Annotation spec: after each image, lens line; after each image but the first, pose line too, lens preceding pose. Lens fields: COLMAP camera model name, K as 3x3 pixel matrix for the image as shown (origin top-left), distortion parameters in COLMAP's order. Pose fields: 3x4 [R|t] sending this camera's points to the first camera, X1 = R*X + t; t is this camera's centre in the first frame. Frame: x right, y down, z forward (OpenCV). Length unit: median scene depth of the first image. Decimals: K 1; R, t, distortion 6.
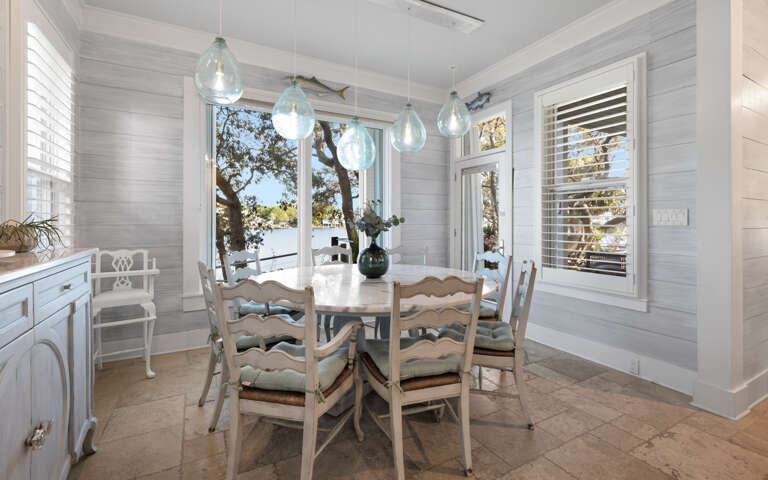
lens RADIAL K [[345.2, 0, 390.4], [0, 345.2, 221.5], [0, 0, 1]] dist [0.005802, 0.000551]
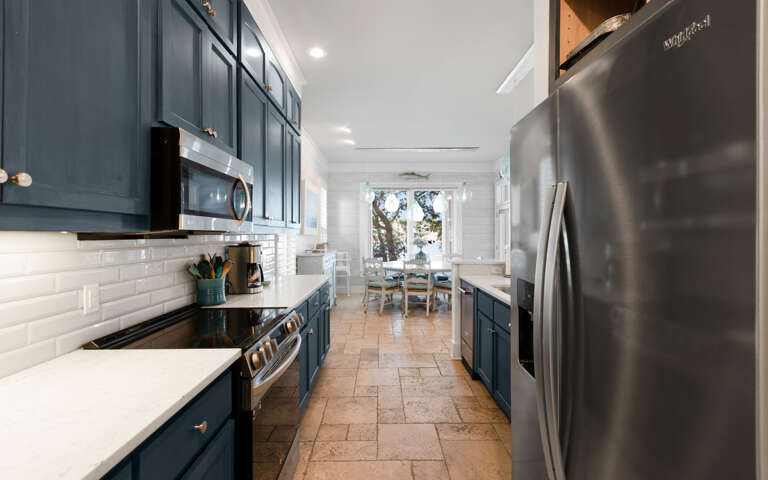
lens RADIAL K [[345.2, 0, 384.6], [0, 345.2, 237.7], [0, 0, 1]] dist [0.005802, 0.000551]
pose [[0.879285, -0.000309, -0.476296, 0.902483], [0.003688, 0.999974, 0.006159, -0.050086], [0.476282, -0.007172, 0.879263, -1.330433]]
